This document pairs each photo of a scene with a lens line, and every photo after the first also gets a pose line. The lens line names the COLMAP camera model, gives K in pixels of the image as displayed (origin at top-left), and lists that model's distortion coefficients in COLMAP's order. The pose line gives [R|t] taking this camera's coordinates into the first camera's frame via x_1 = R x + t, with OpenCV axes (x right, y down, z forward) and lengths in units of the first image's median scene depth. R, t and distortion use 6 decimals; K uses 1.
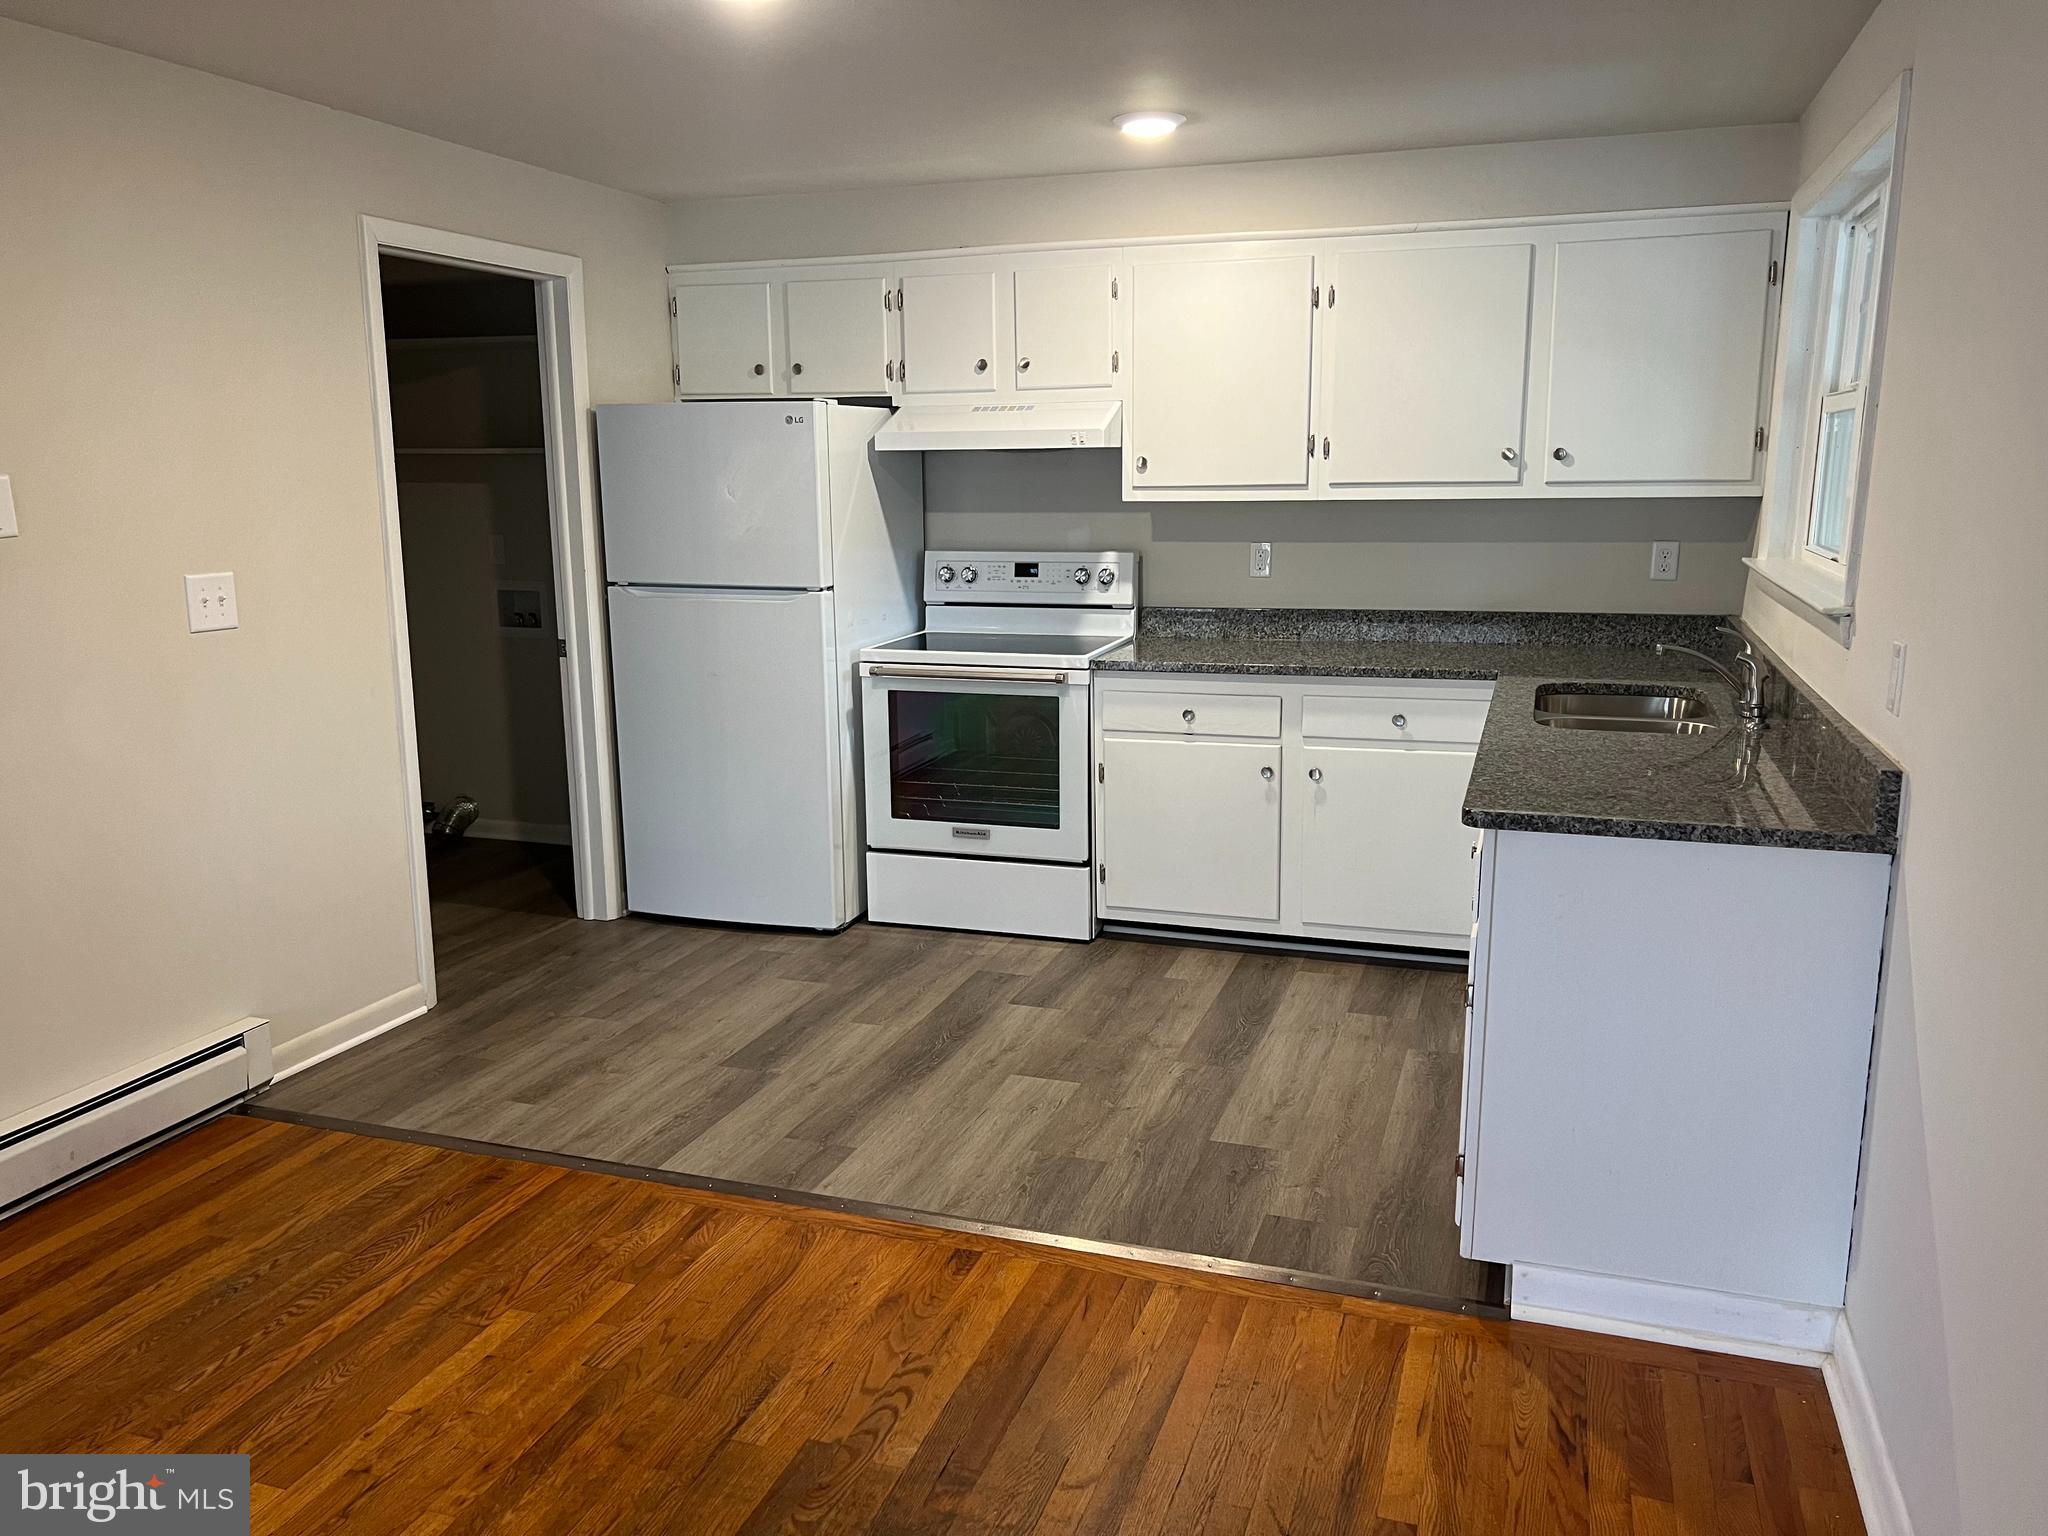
lens RADIAL K [[1536.8, 0, 1024.0], [0, 1536.8, 768.0], [0, 0, 1]] dist [0.099758, -0.216534]
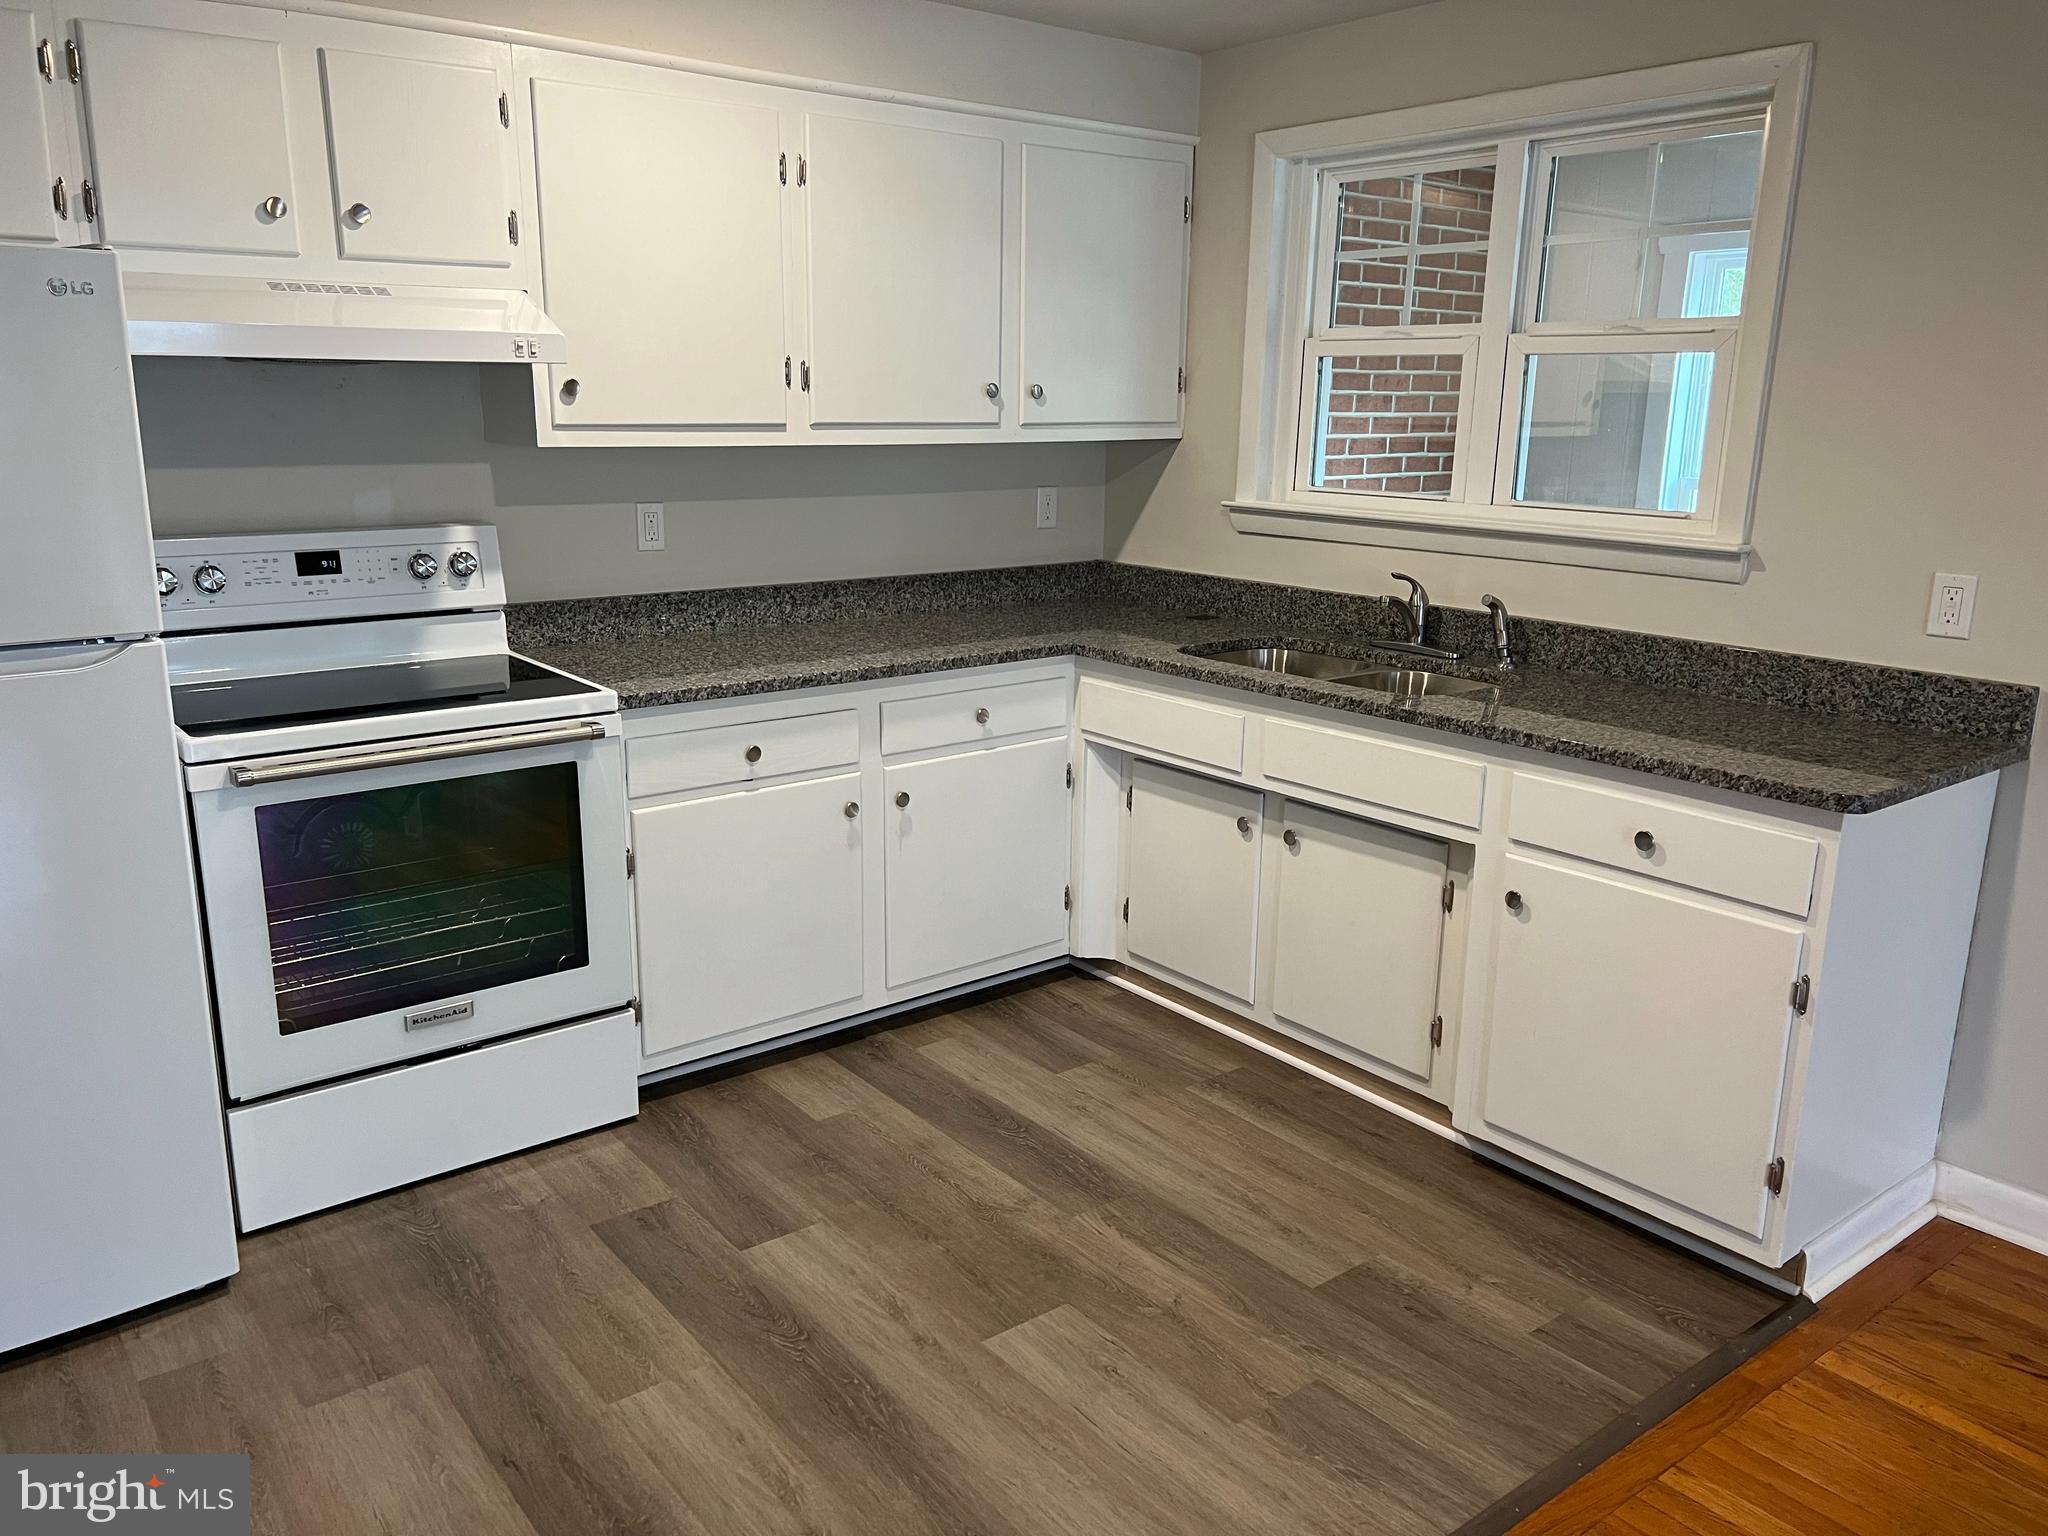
lens RADIAL K [[1536.8, 0, 1024.0], [0, 1536.8, 768.0], [0, 0, 1]] dist [0.099758, -0.216534]
pose [[0.538633, -0.182557, 0.822525, -0.402588], [0.144537, 0.981793, 0.123255, -0.095729], [-0.830050, 0.052496, 0.555212, 0.497312]]
